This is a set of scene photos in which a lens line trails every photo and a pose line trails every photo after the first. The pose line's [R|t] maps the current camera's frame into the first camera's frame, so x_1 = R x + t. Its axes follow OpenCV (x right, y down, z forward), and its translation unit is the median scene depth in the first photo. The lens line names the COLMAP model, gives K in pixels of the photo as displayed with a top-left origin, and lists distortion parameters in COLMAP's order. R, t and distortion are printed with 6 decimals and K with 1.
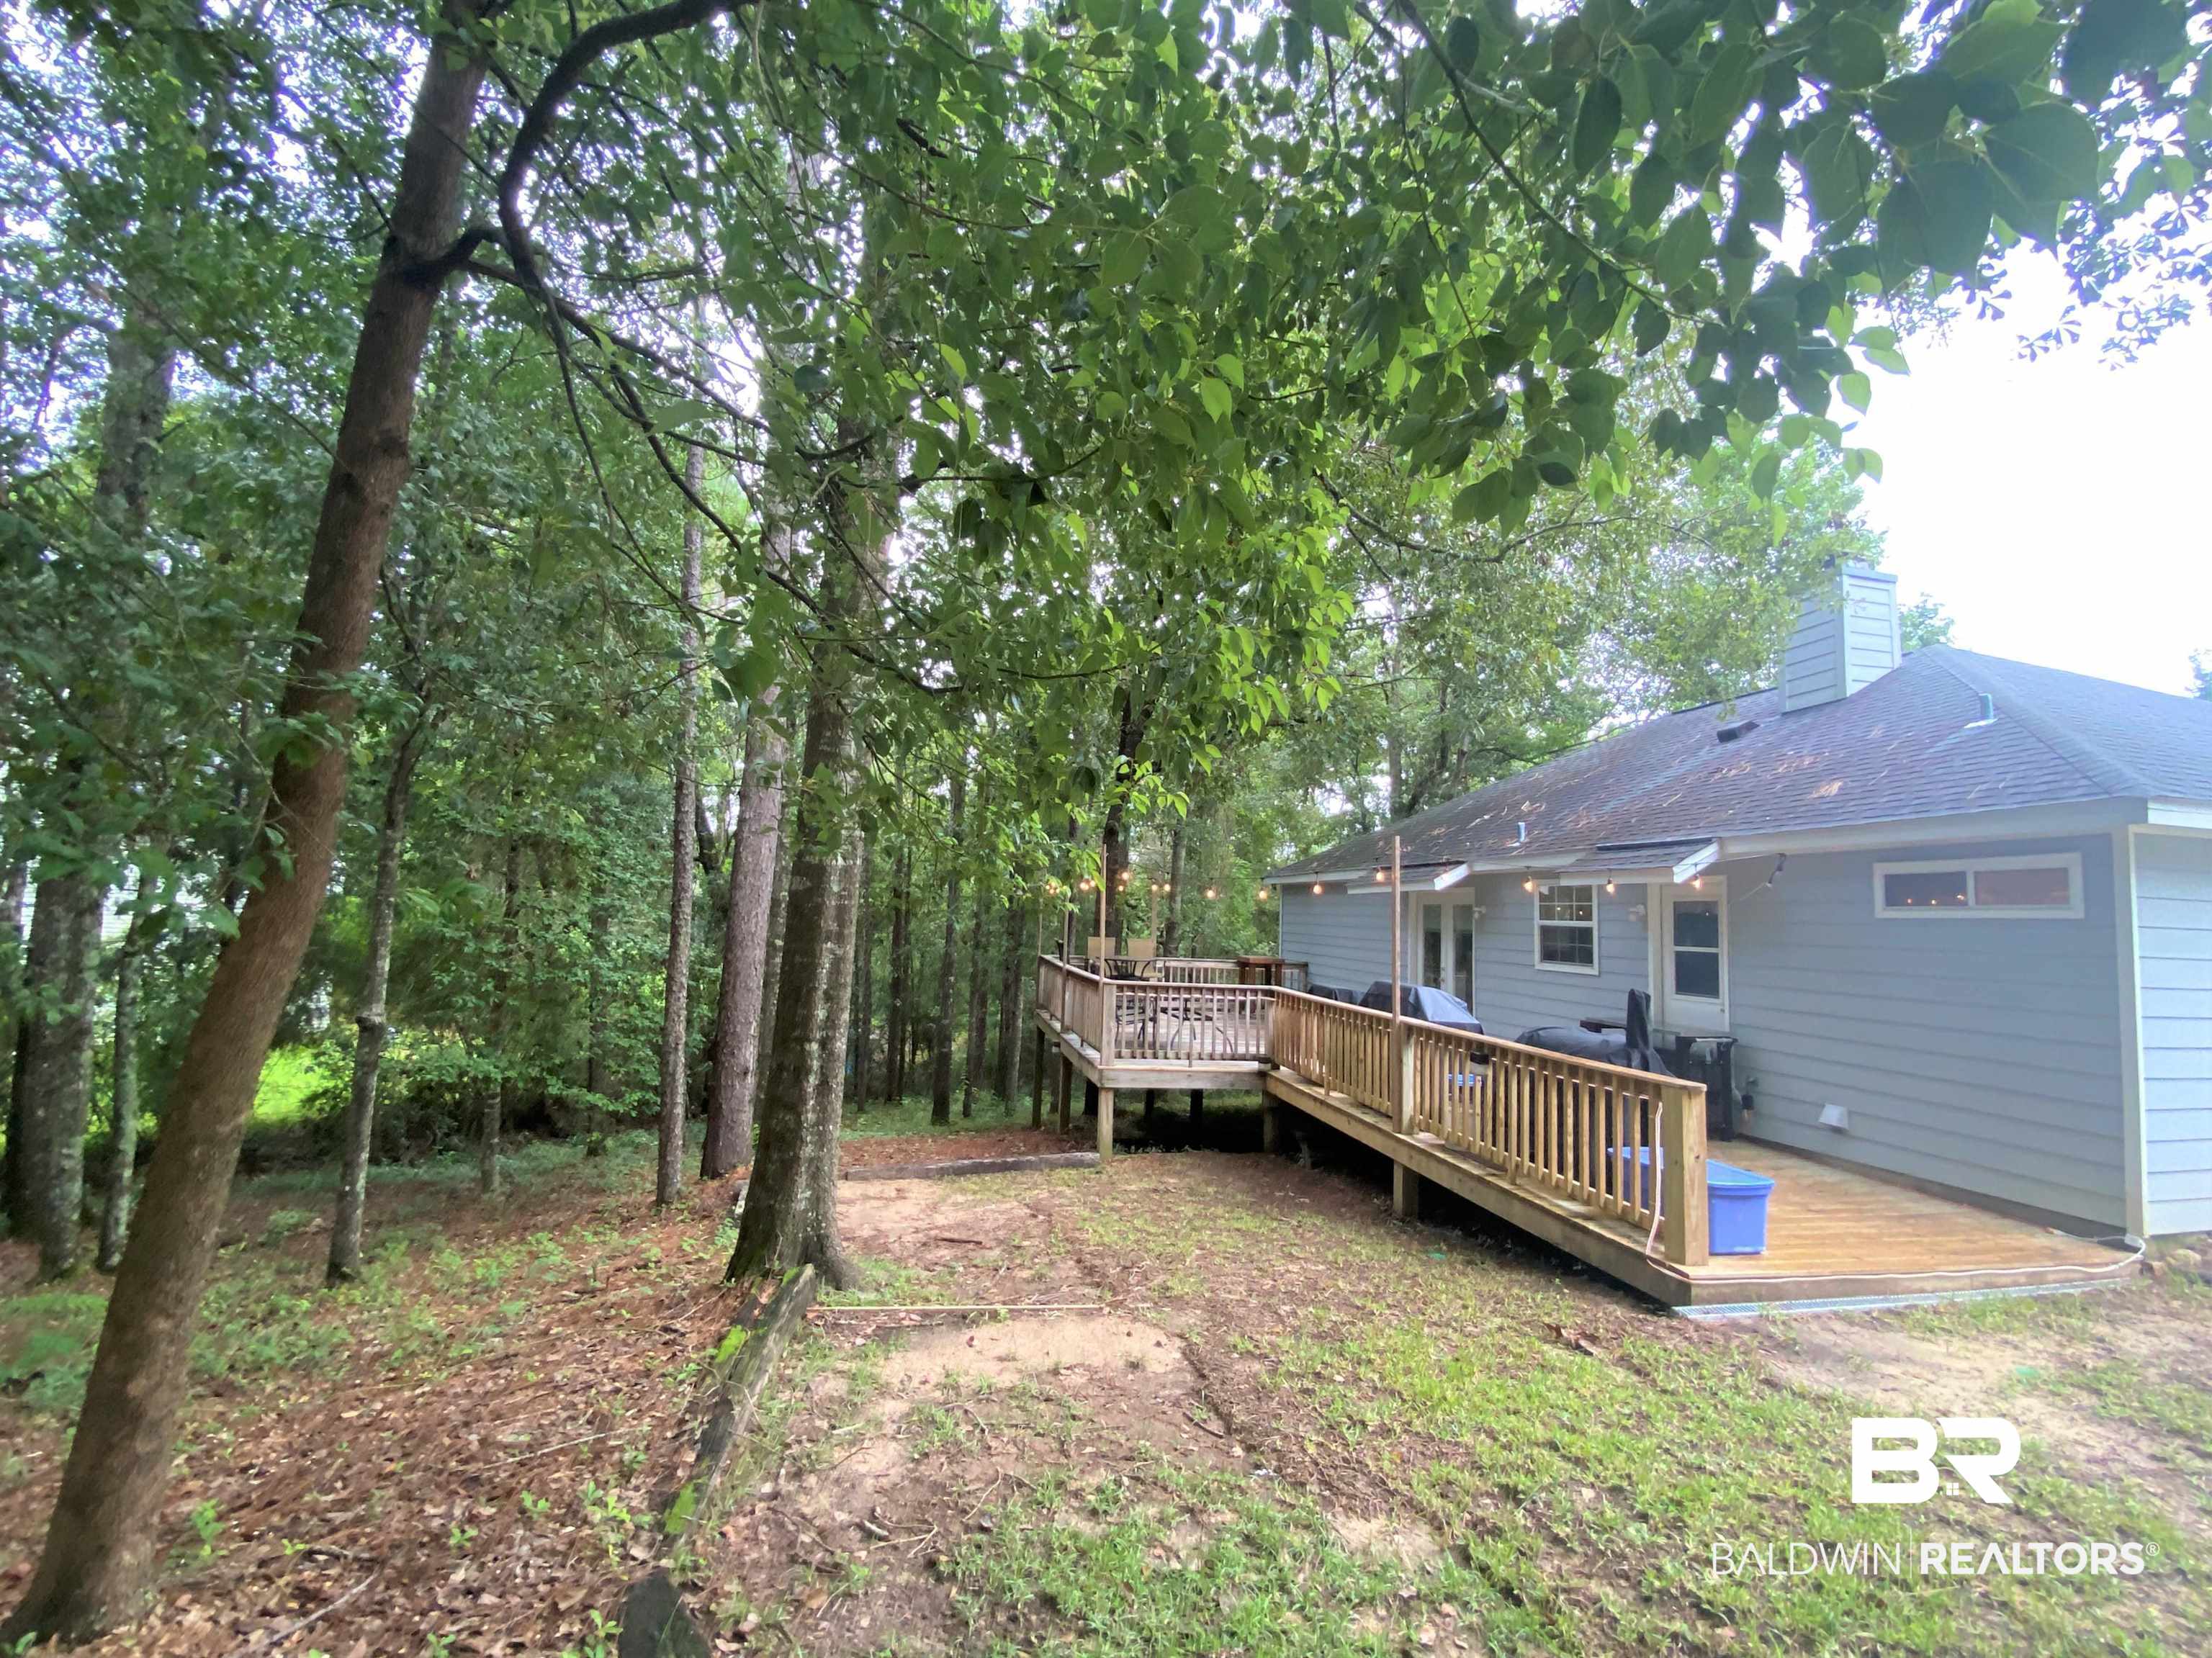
lens RADIAL K [[941.8, 0, 1105.8], [0, 941.8, 830.0], [0, 0, 1]] dist [-0.000031, -0.000039]
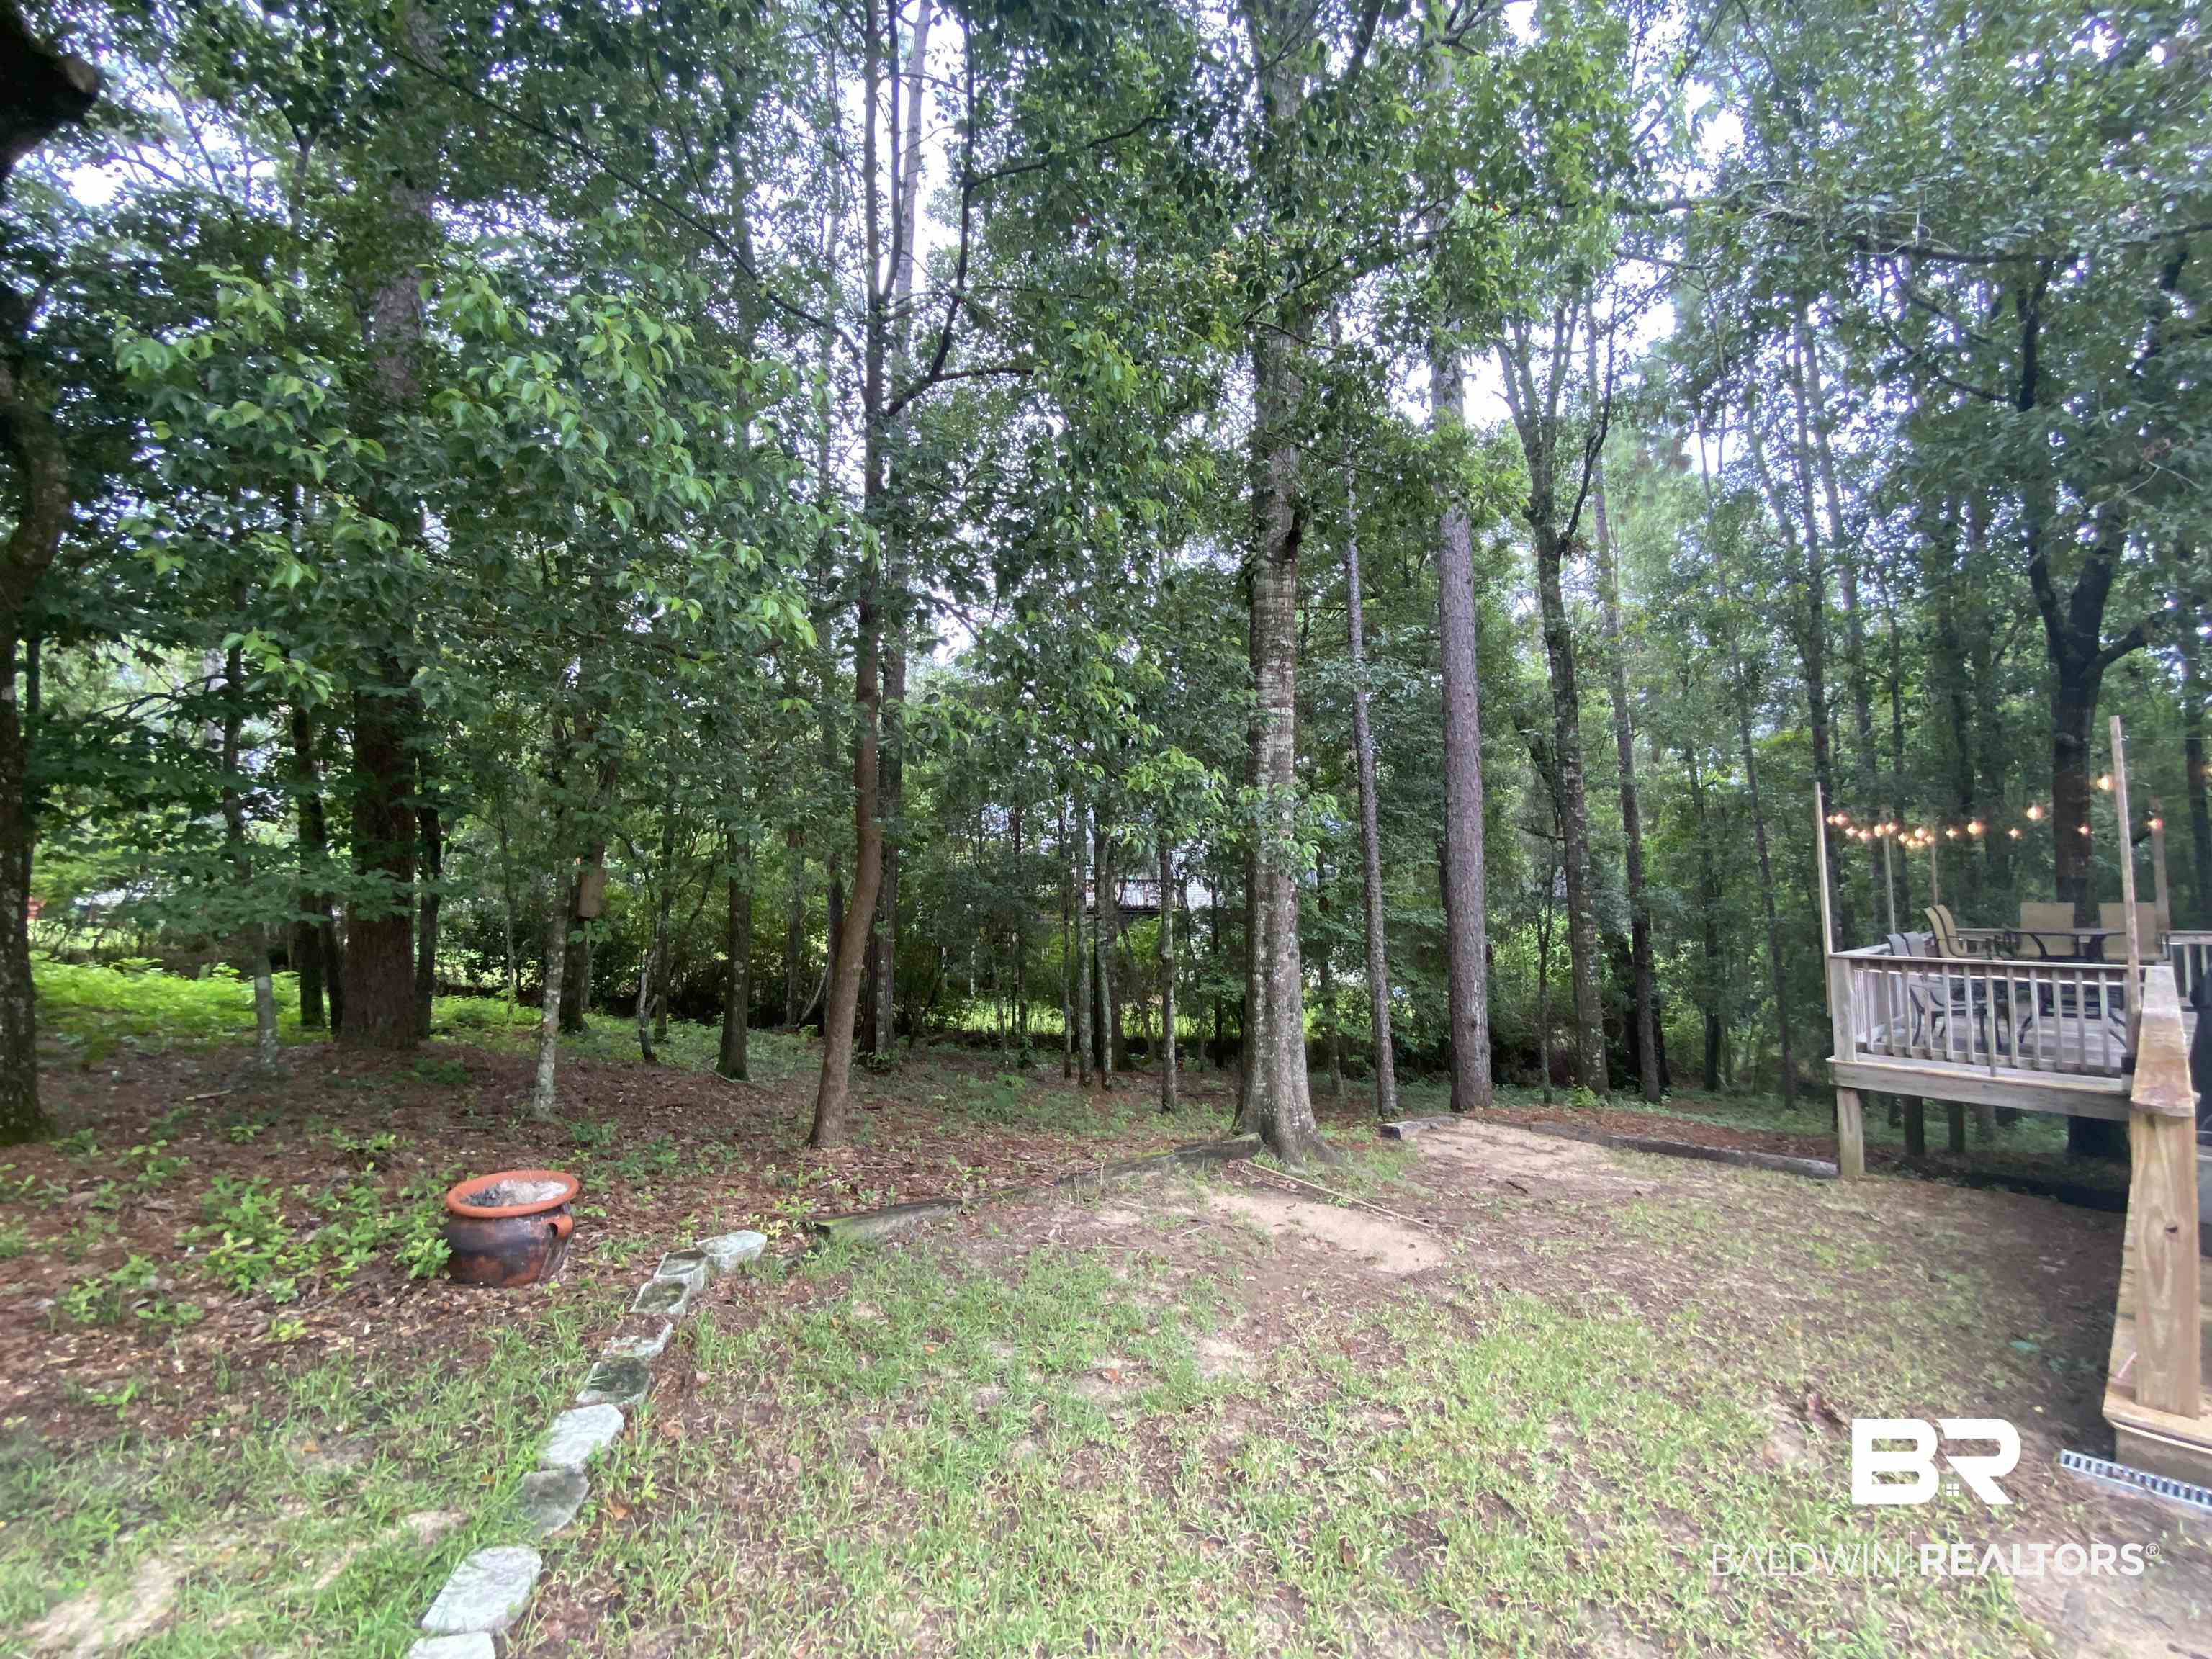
lens RADIAL K [[896.4, 0, 1106.5], [0, 896.4, 826.9], [0, 0, 1]] dist [0.000928, -0.000030]
pose [[0.474925, -0.104055, -0.873853, 0.734915], [0.106636, 0.992473, -0.060225, 0.068090], [0.873541, -0.064581, 0.482446, 0.195266]]
